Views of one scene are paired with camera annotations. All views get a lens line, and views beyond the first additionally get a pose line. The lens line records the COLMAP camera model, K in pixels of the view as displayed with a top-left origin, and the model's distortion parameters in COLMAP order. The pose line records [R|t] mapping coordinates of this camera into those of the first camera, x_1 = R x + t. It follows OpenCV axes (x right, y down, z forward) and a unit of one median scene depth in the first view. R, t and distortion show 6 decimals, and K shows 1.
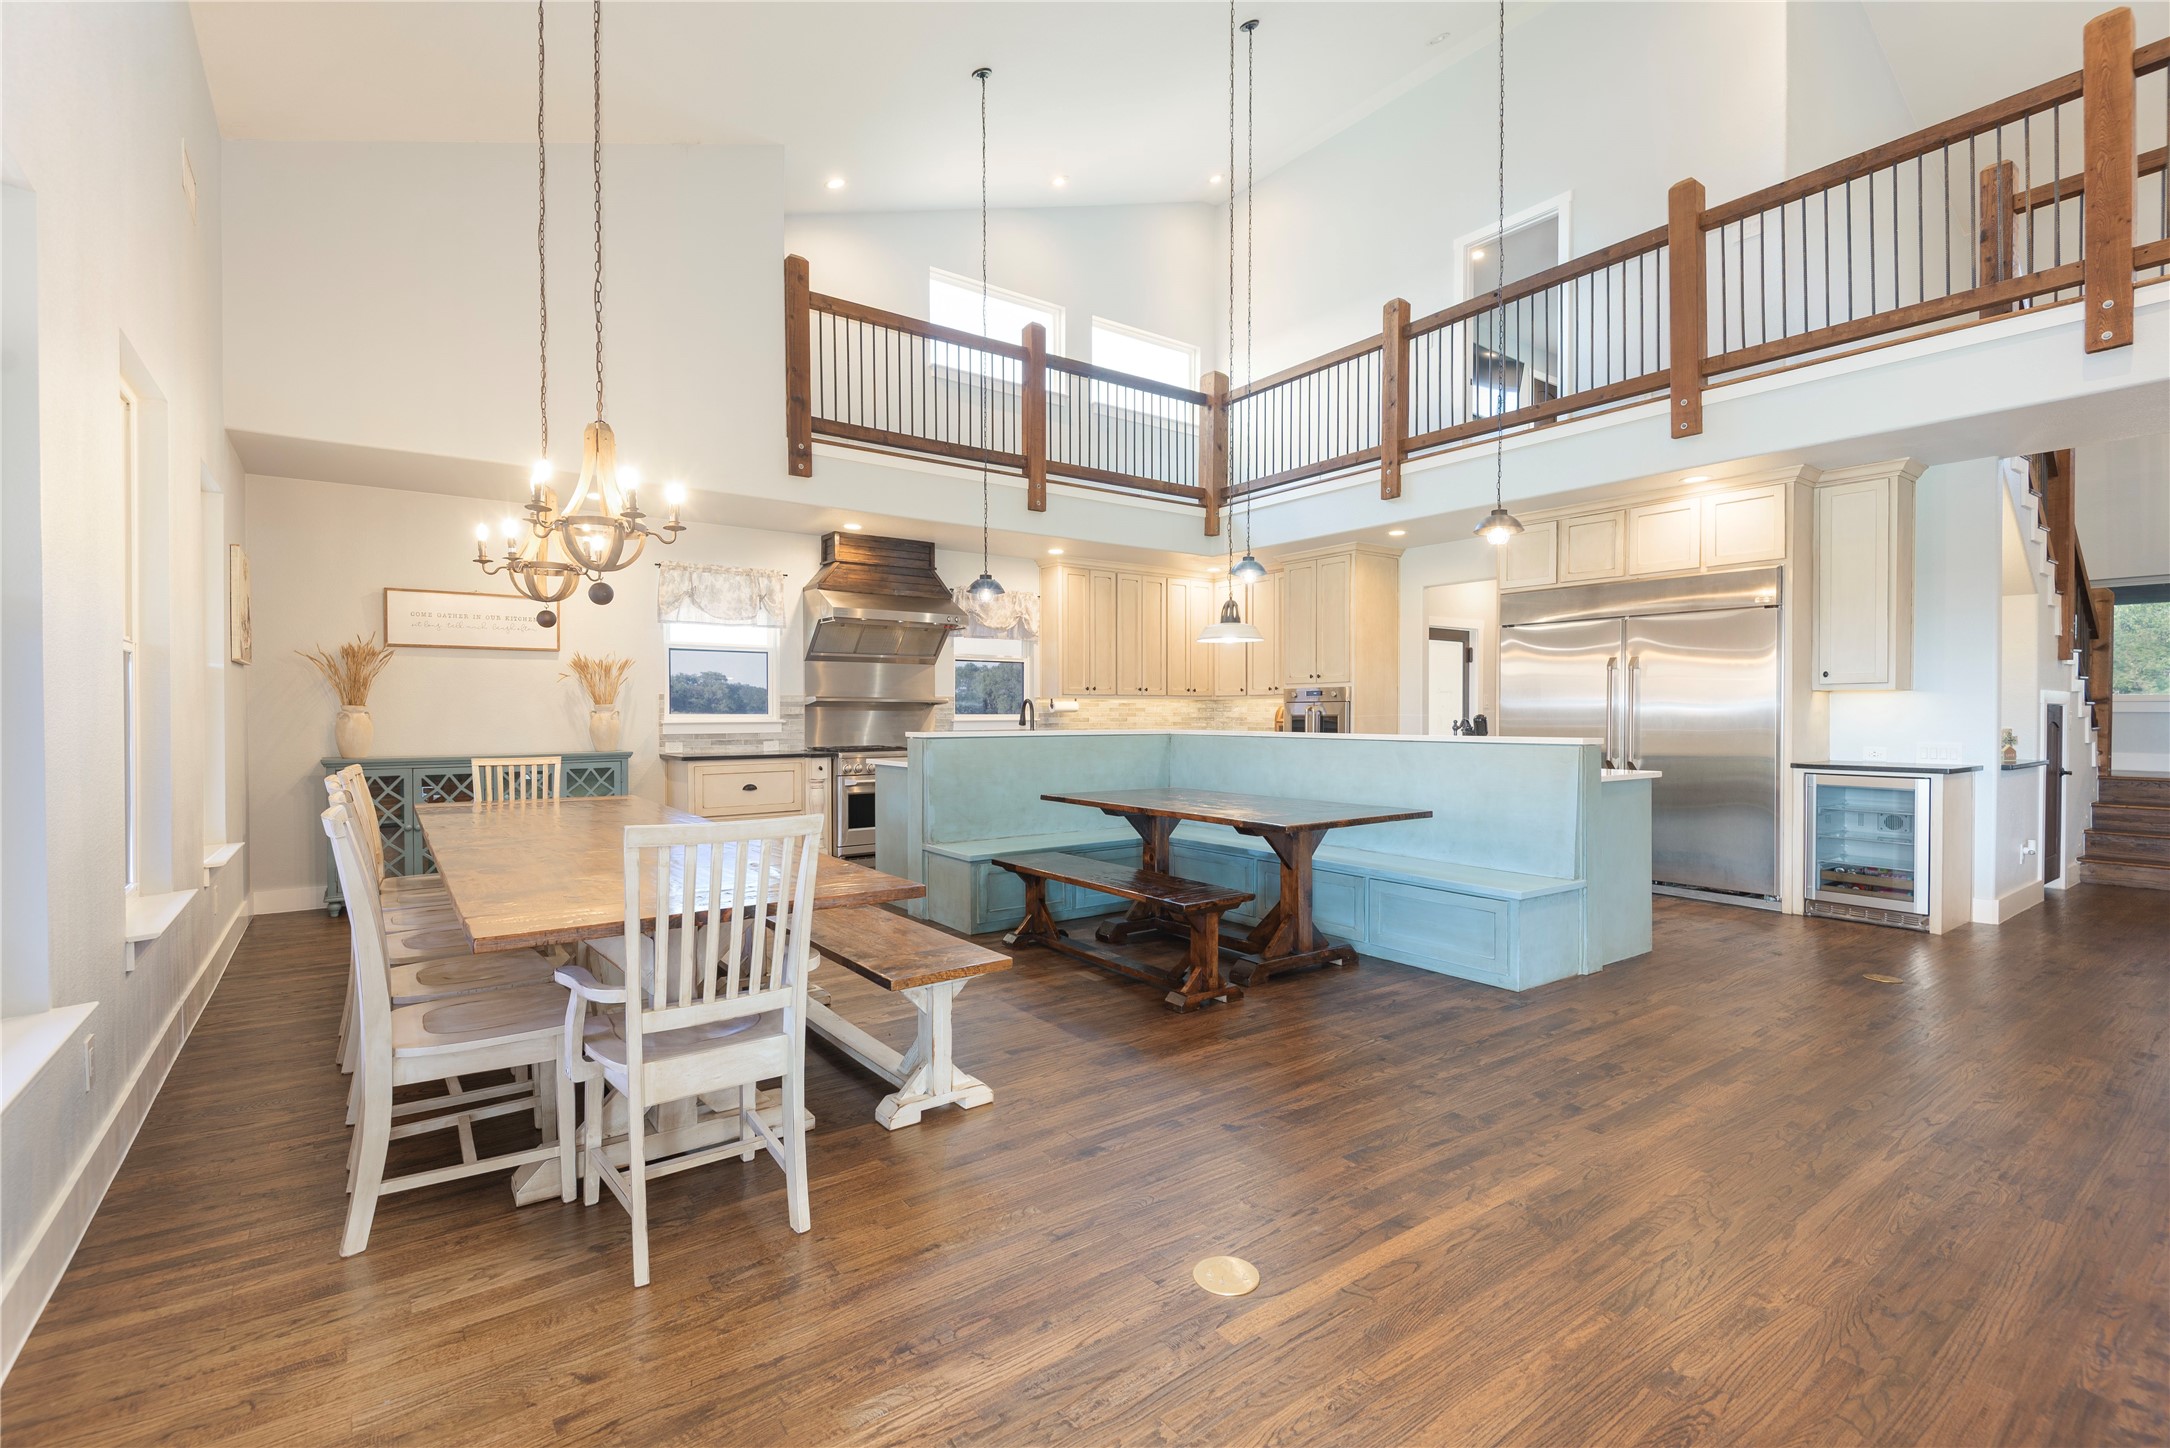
lens RADIAL K [[982.4, 0, 1073.3], [0, 982.4, 725.0], [0, 0, 1]] dist [0.016738, -0.008447]
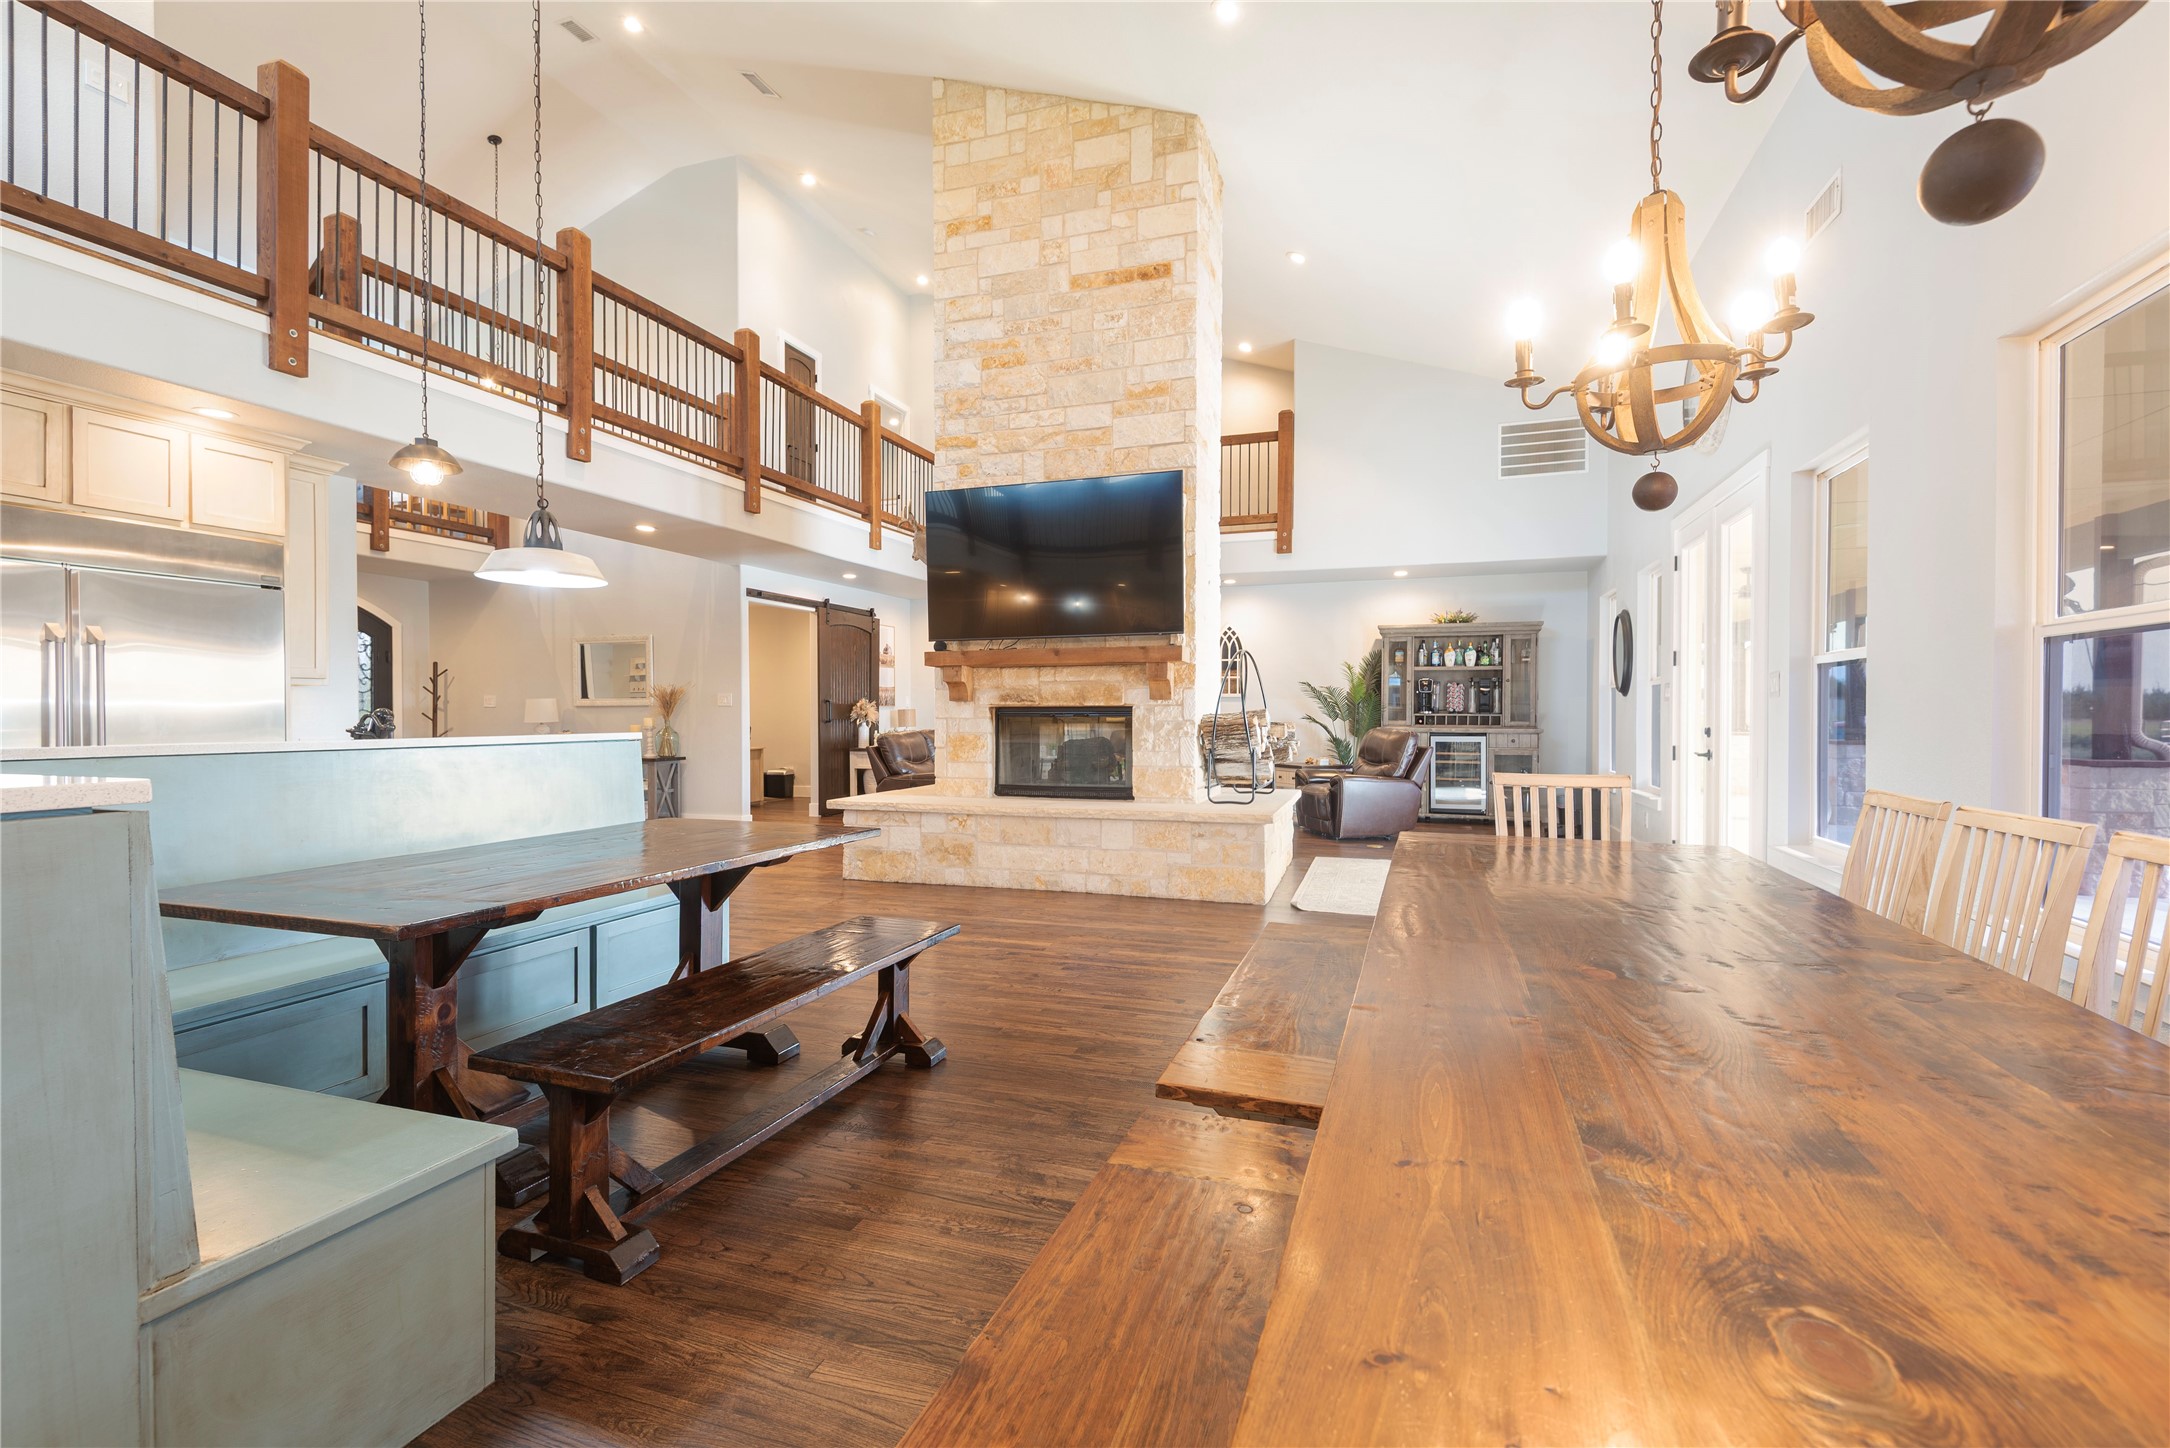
lens RADIAL K [[982.4, 0, 1081.9], [0, 982.4, 726.4], [0, 0, 1]] dist [0.016738, -0.008447]
pose [[-0.577737, -0.012107, 0.816133, -0.339038], [0.007775, 0.999763, 0.020334, -0.006386], [-0.816186, 0.018093, -0.577506, 0.717703]]
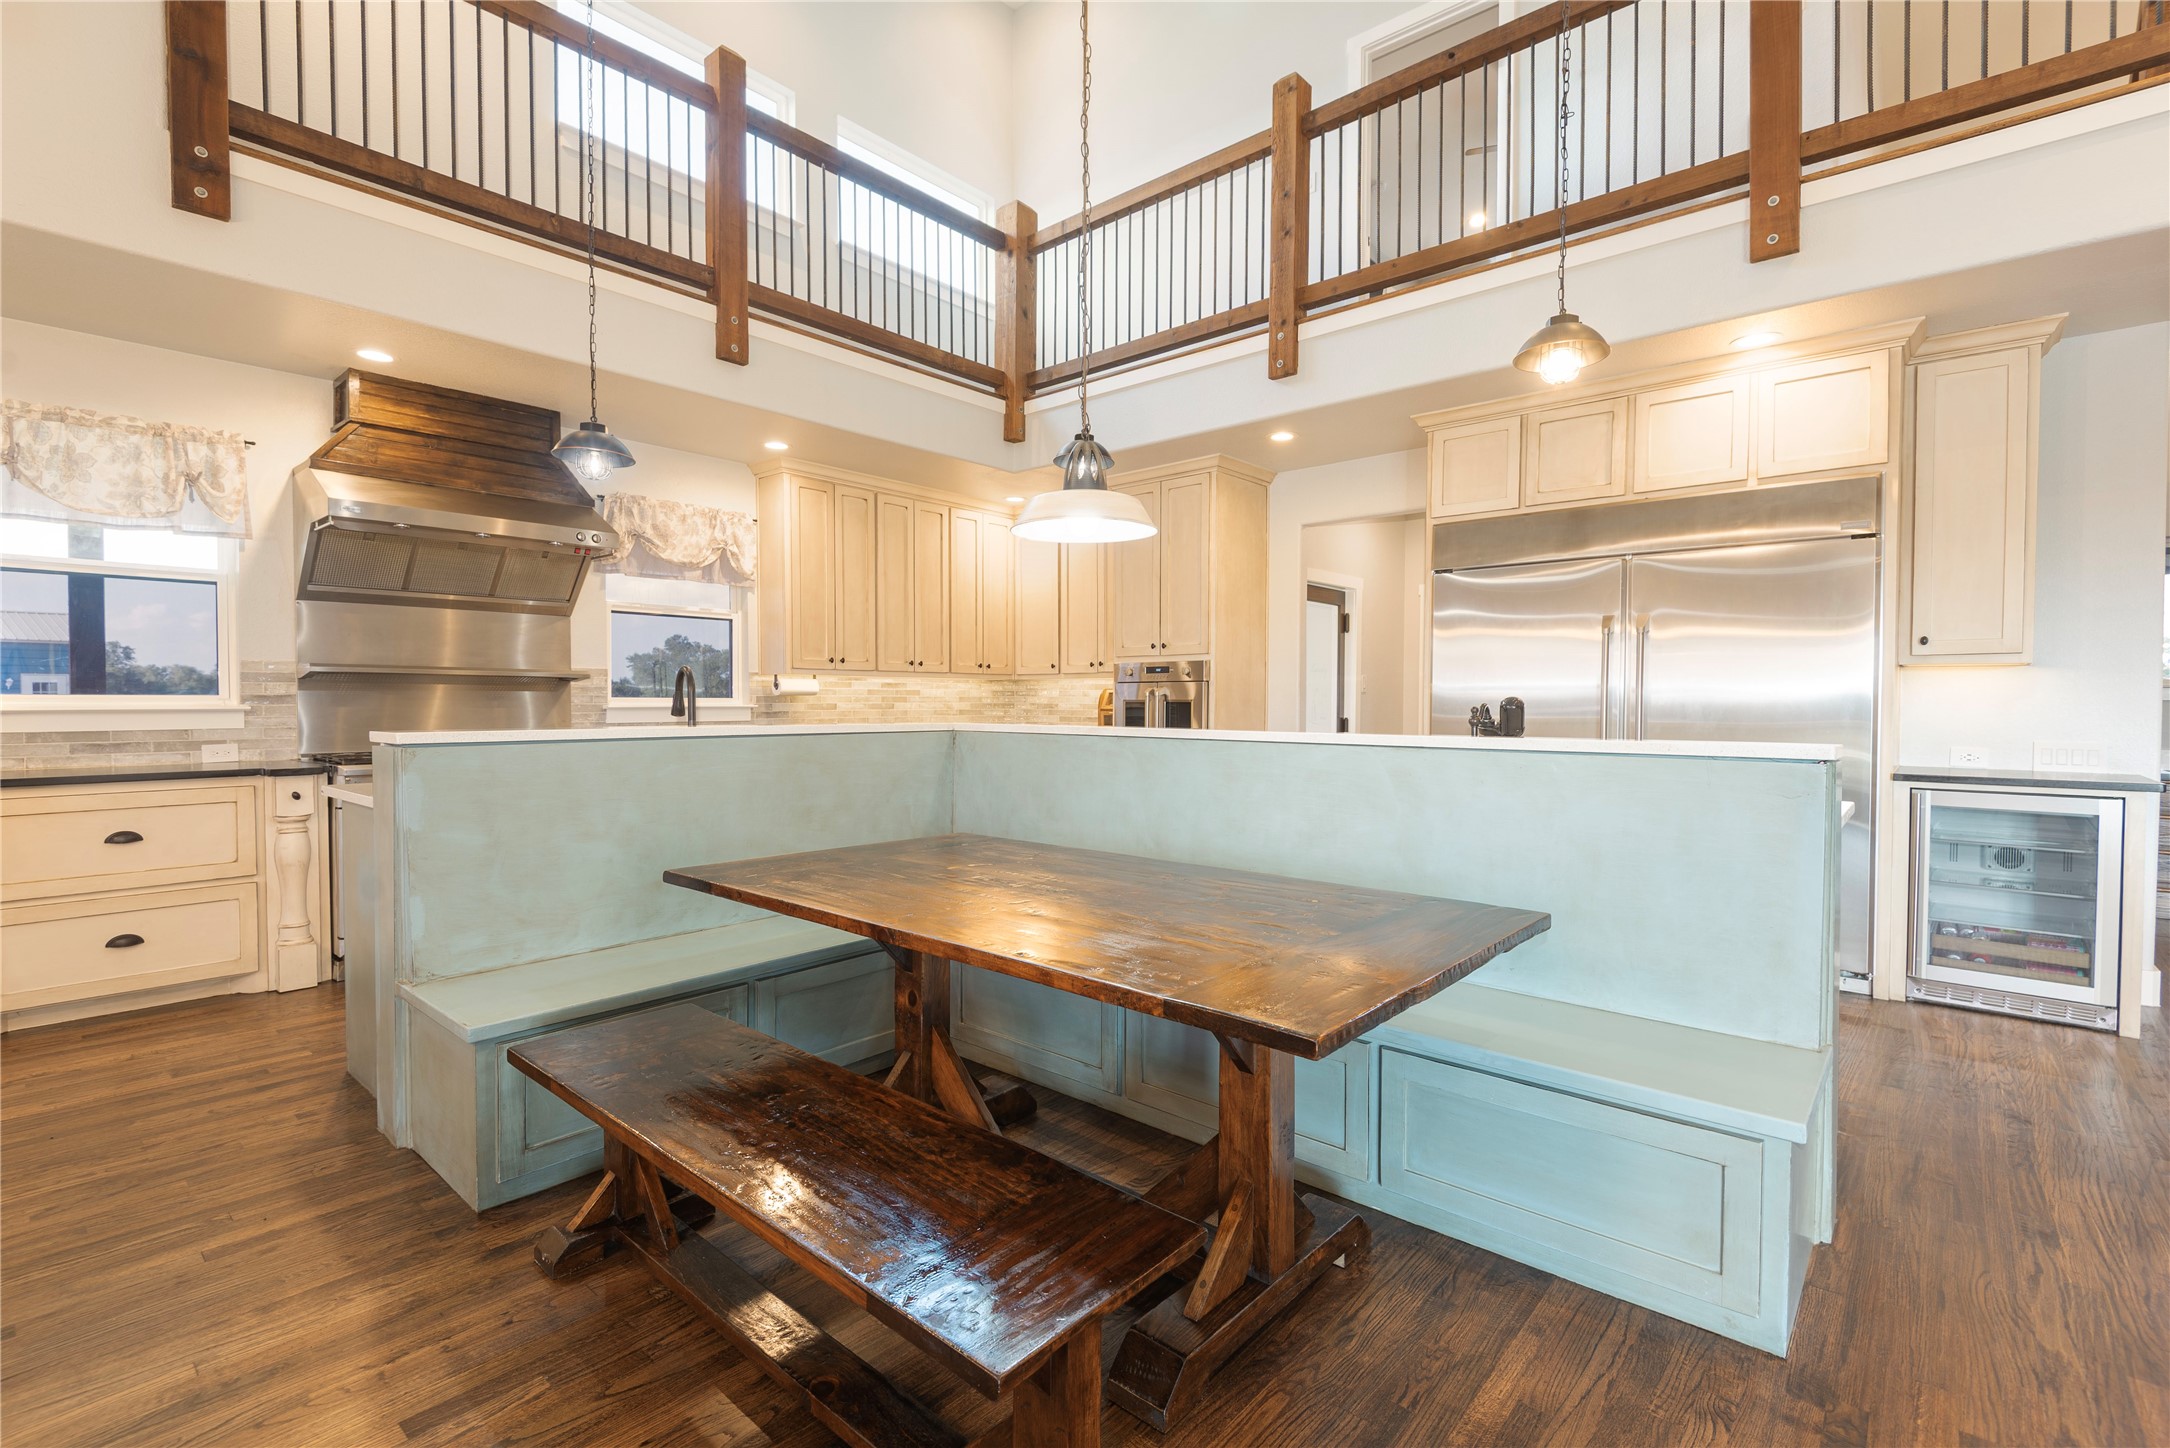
lens RADIAL K [[982.4, 0, 1082.9], [0, 982.4, 730.6], [0, 0, 1]] dist [0.016738, -0.008447]
pose [[0.974449, -0.003713, 0.224578, 0.036982], [-0.000341, 0.999838, 0.018012, -0.001401], [-0.224608, -0.017628, 0.974290, 0.359492]]
